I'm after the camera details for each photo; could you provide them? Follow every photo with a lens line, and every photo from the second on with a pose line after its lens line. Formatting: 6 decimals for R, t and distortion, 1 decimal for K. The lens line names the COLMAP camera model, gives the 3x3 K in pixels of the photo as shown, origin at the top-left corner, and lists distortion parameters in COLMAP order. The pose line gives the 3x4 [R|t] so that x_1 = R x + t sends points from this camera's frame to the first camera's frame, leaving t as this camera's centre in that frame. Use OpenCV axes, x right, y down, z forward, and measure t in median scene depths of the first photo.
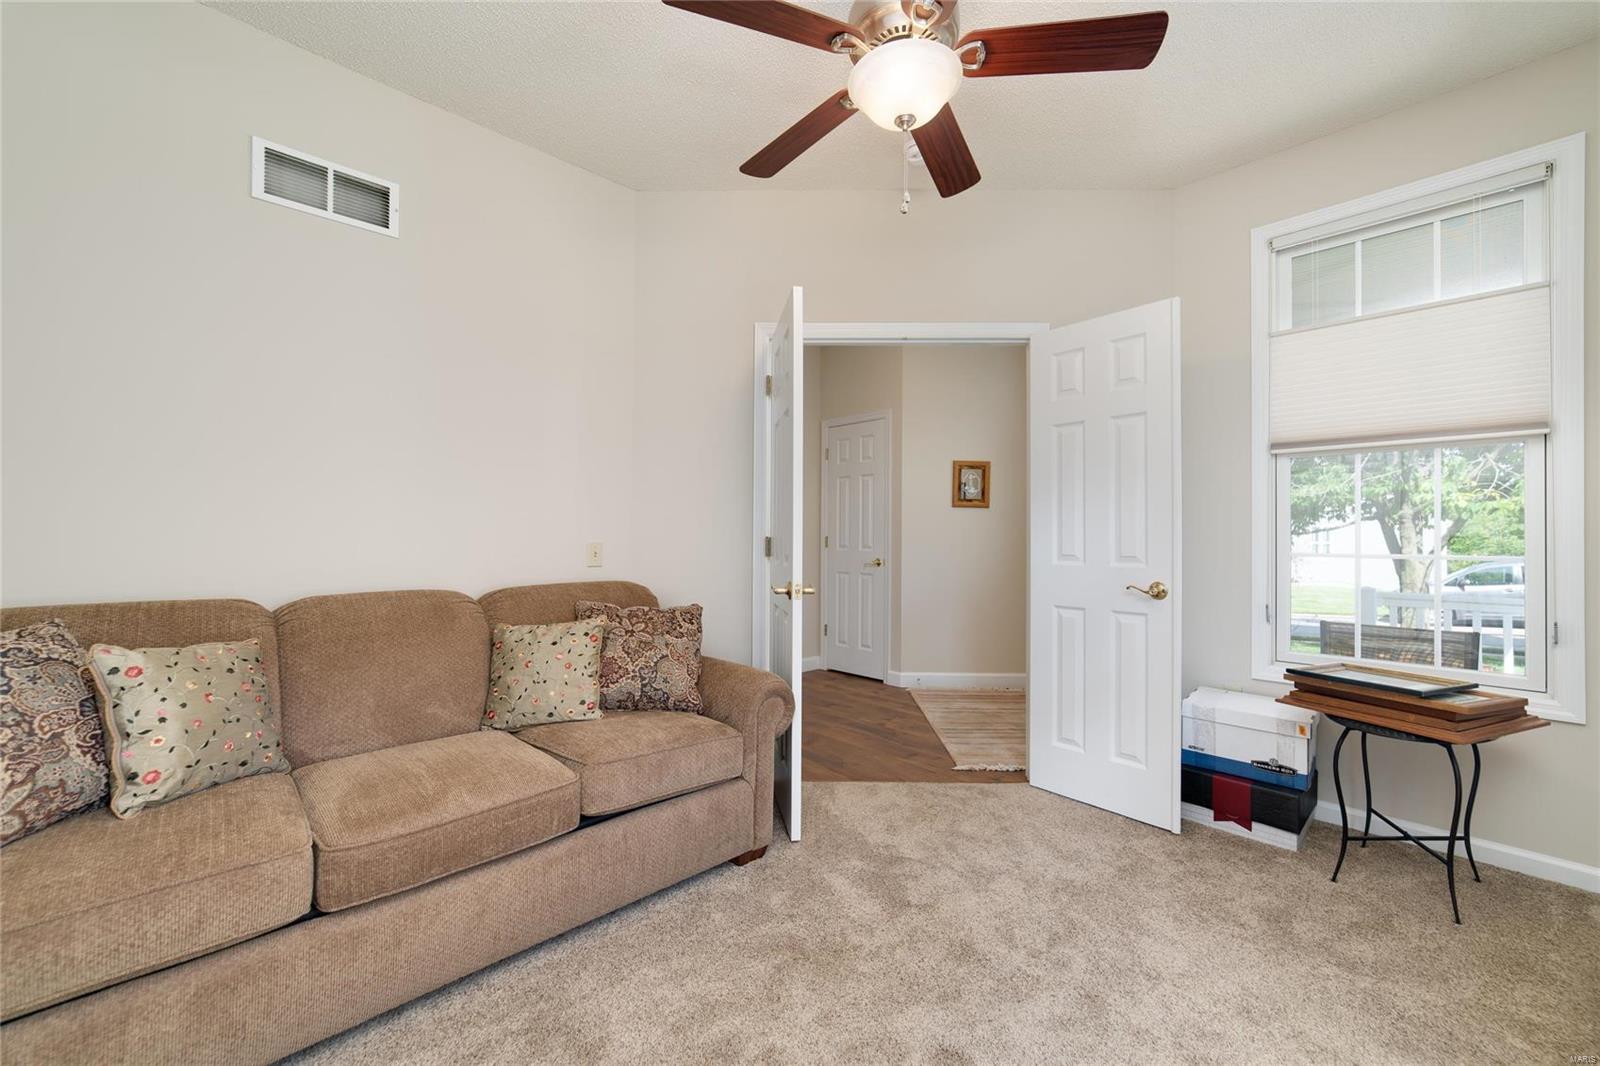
lens RADIAL K [[625.1, 0, 806.1], [0, 625.1, 537.9], [0, 0, 1]] dist [-0.020945, 0.005779]
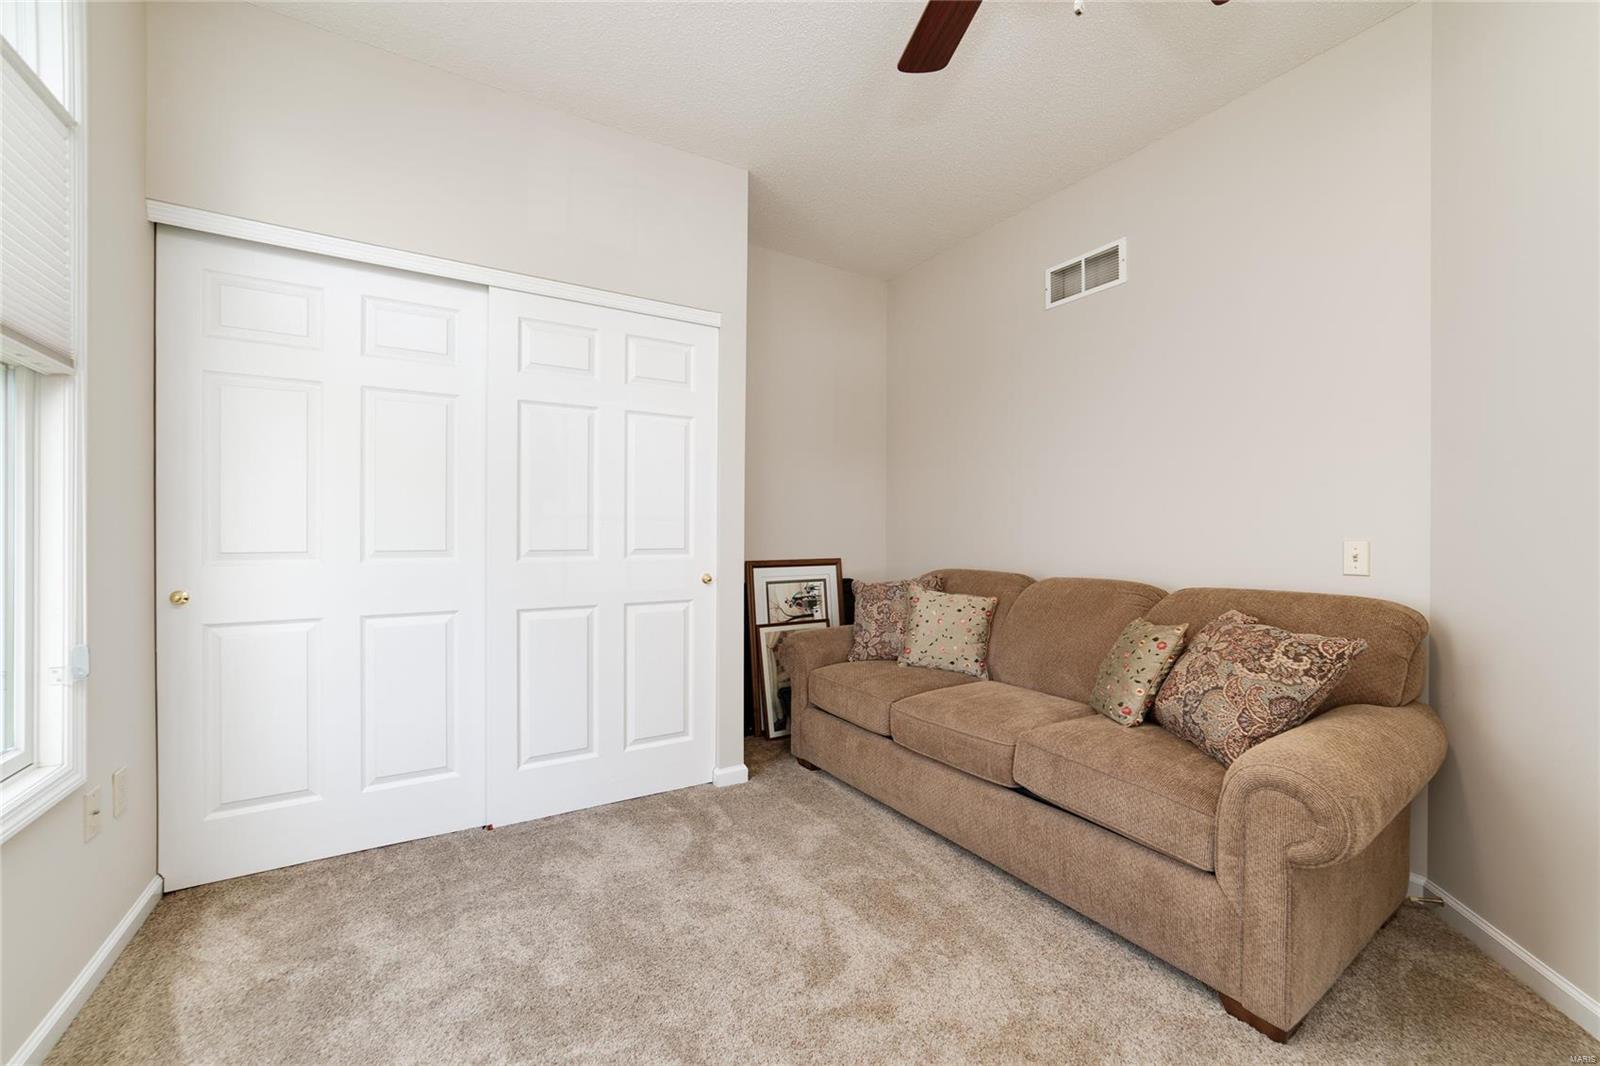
lens RADIAL K [[625.1, 0, 805.6], [0, 625.1, 533.8], [0, 0, 1]] dist [-0.020945, 0.005779]
pose [[-0.208648, -0.005420, -0.977976, 0.706399], [-0.002141, 0.999985, -0.005085, 0.004428], [0.977989, 0.001032, -0.208656, 0.735921]]
